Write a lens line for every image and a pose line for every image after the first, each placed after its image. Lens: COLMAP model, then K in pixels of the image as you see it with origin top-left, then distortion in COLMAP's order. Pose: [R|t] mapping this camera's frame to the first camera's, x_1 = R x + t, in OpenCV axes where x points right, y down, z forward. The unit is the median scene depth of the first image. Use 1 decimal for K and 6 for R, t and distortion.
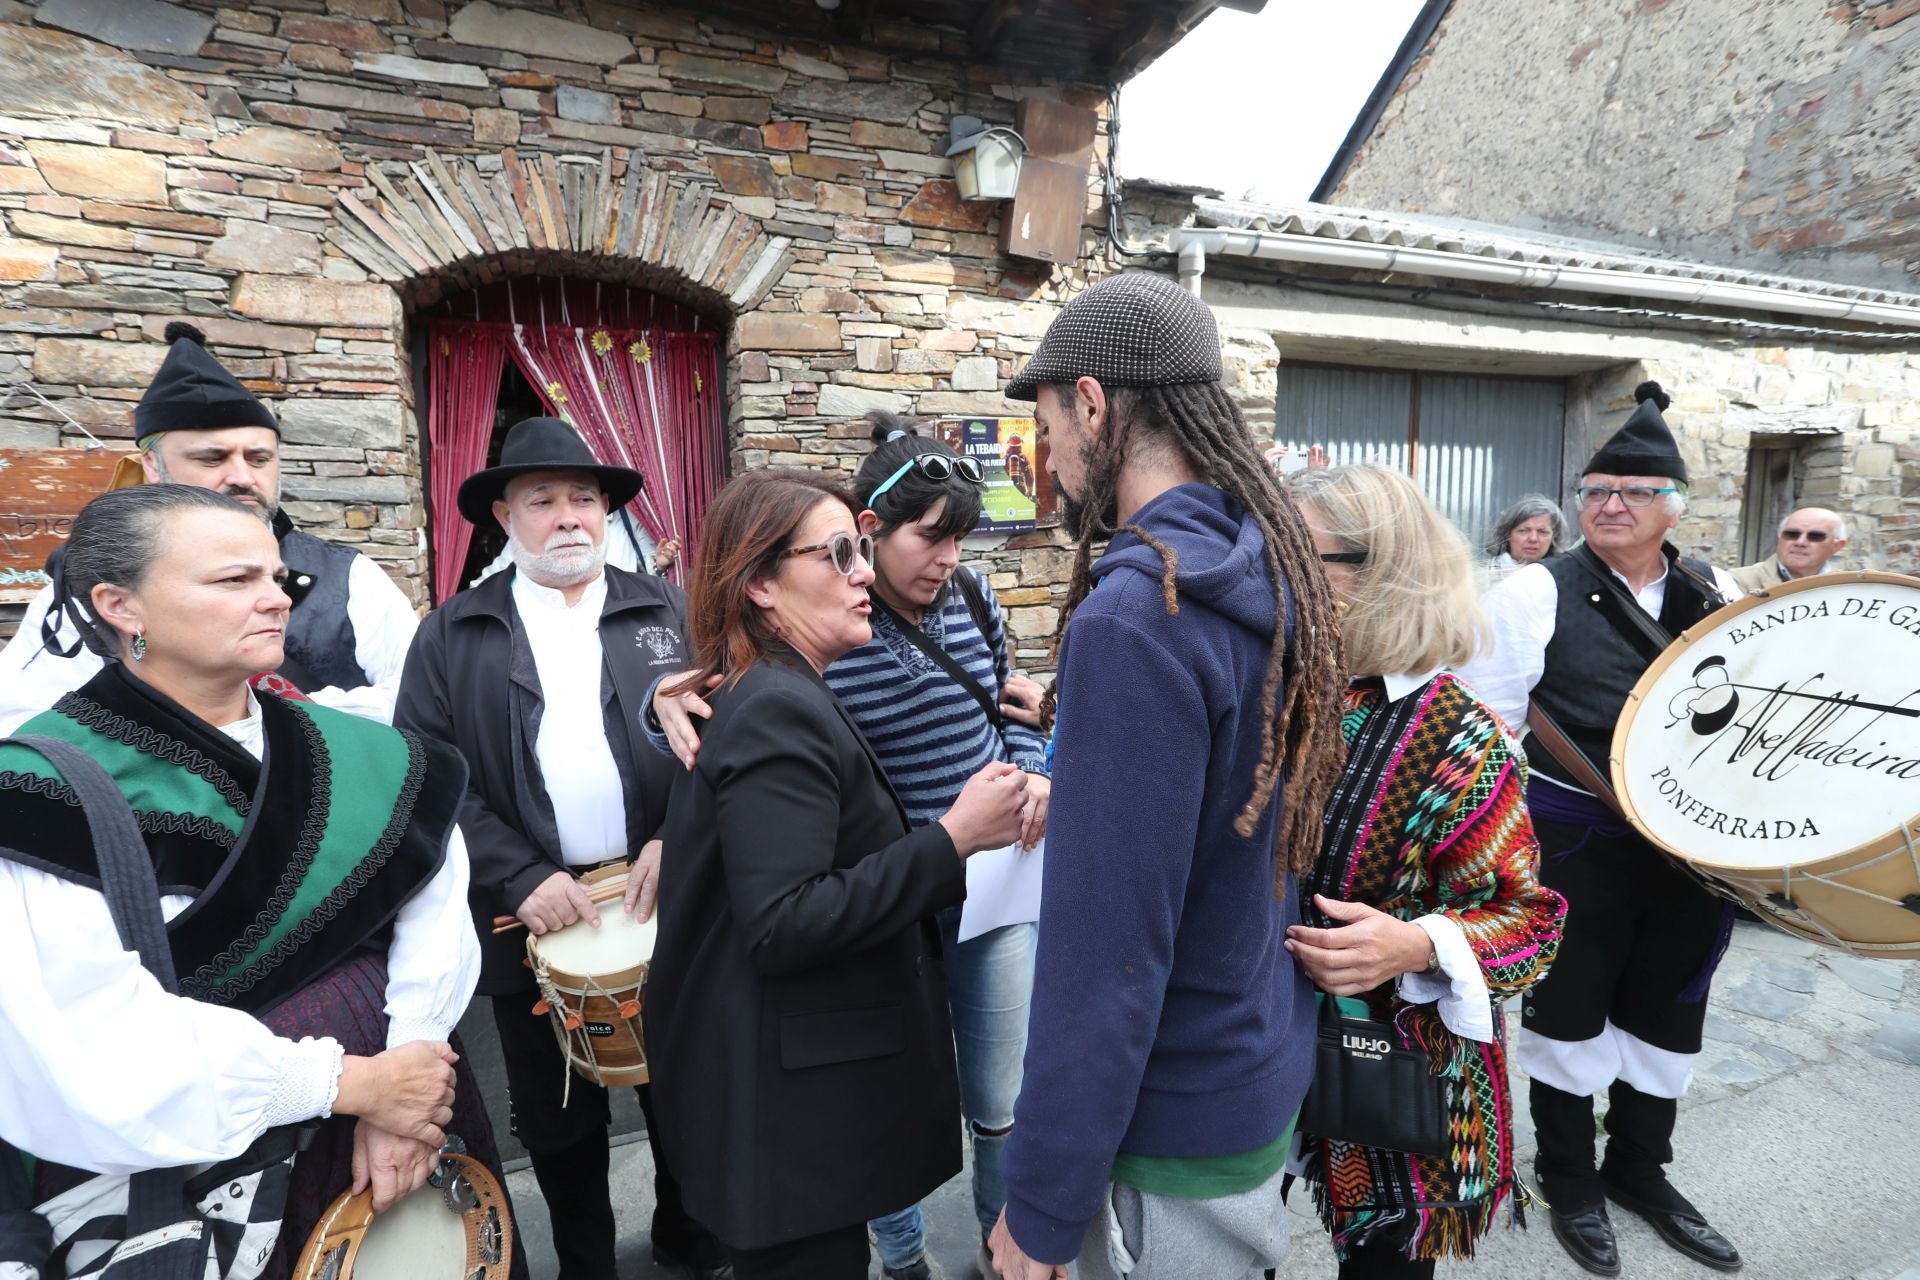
lens RADIAL K [[885.3, 0, 960.0], [0, 885.3, 640.0], [0, 0, 1]] dist [-0.003971, -0.000231]
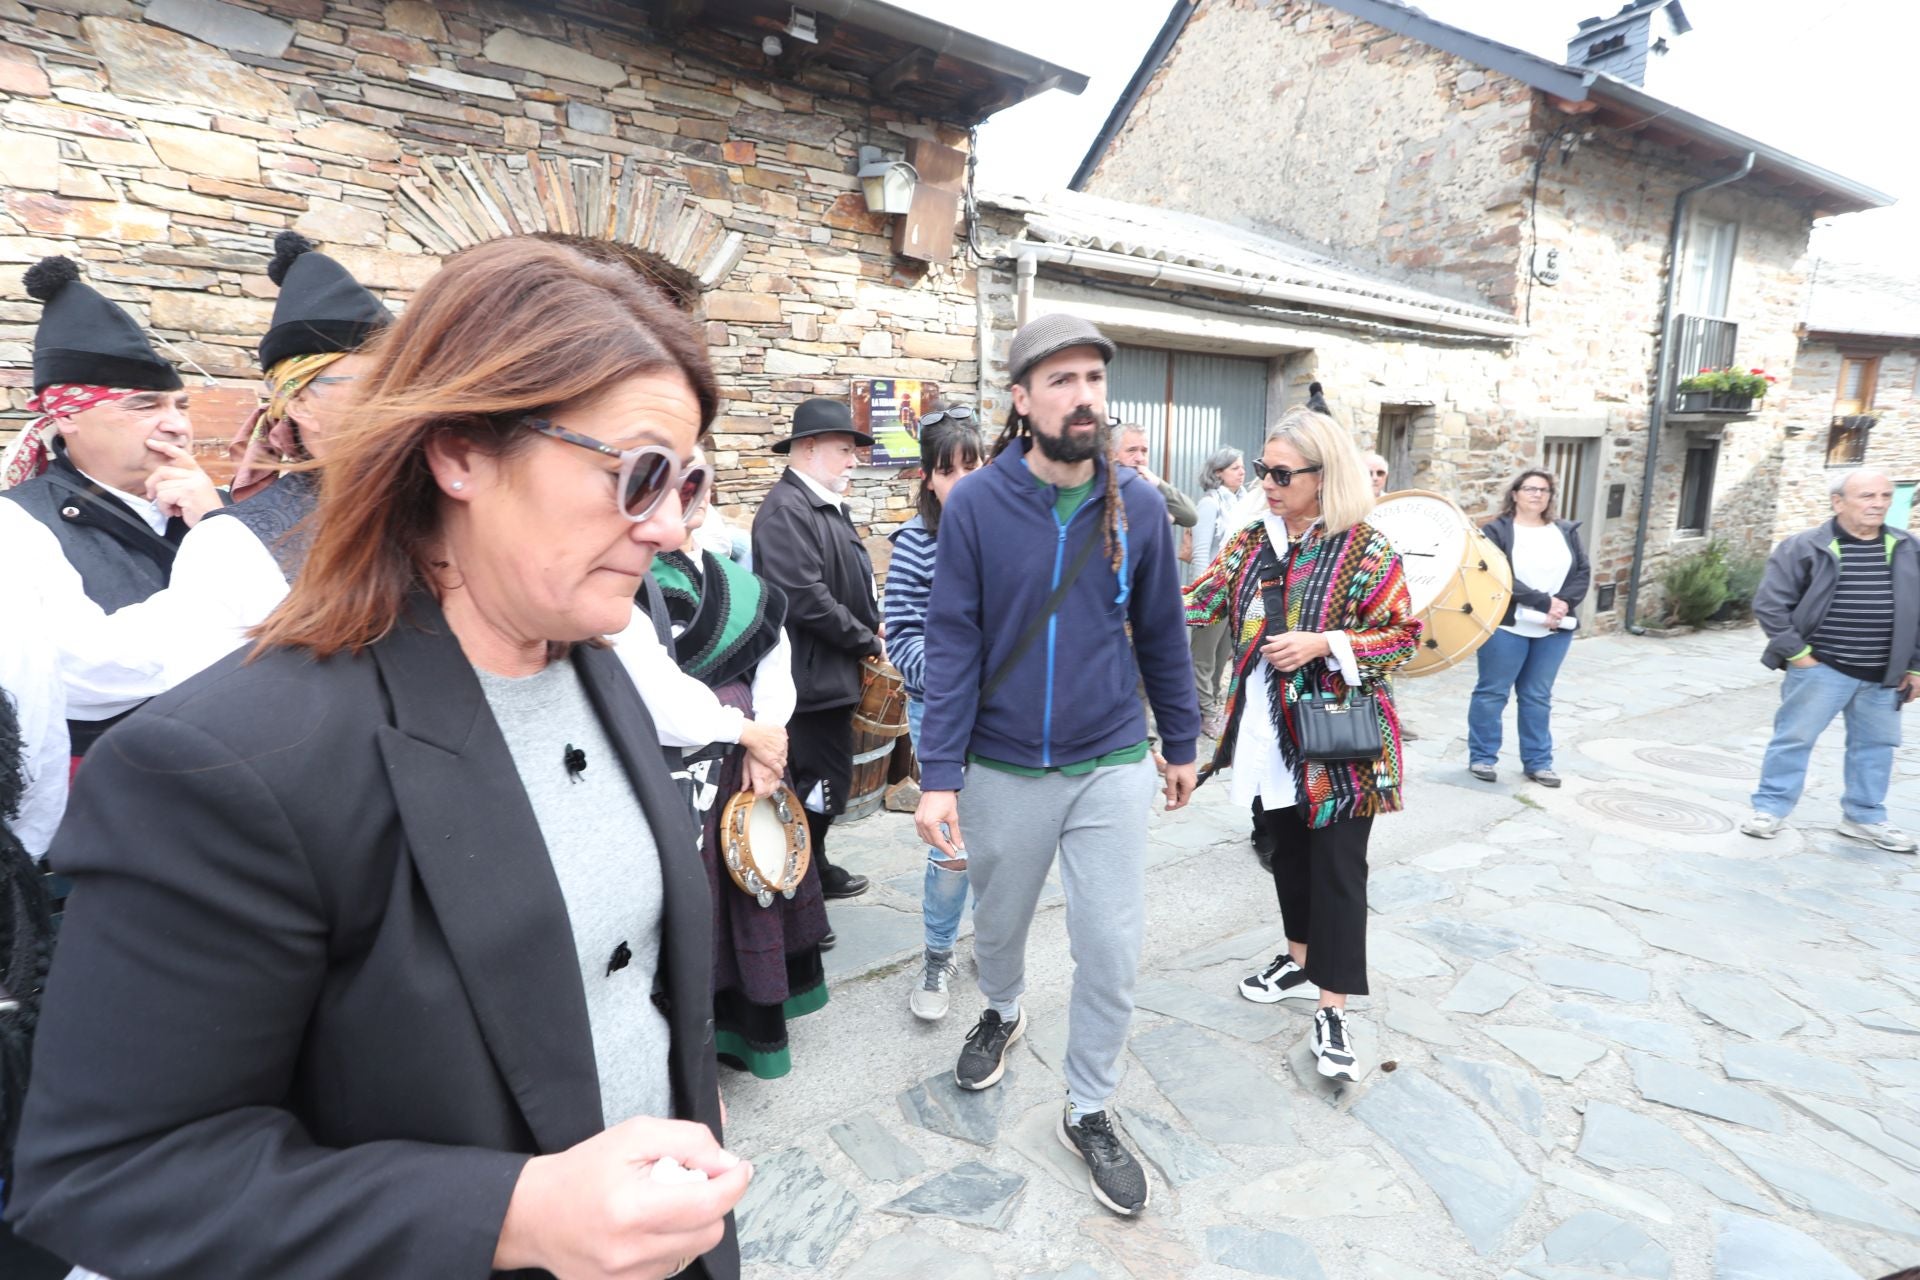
lens RADIAL K [[885.3, 0, 960.0], [0, 885.3, 640.0], [0, 0, 1]] dist [-0.003971, -0.000231]
pose [[0.964094, -0.039145, 0.262662, -0.249911], [0.021510, 0.997337, 0.069686, 0.054964], [-0.264690, -0.061534, 0.962368, -0.364362]]
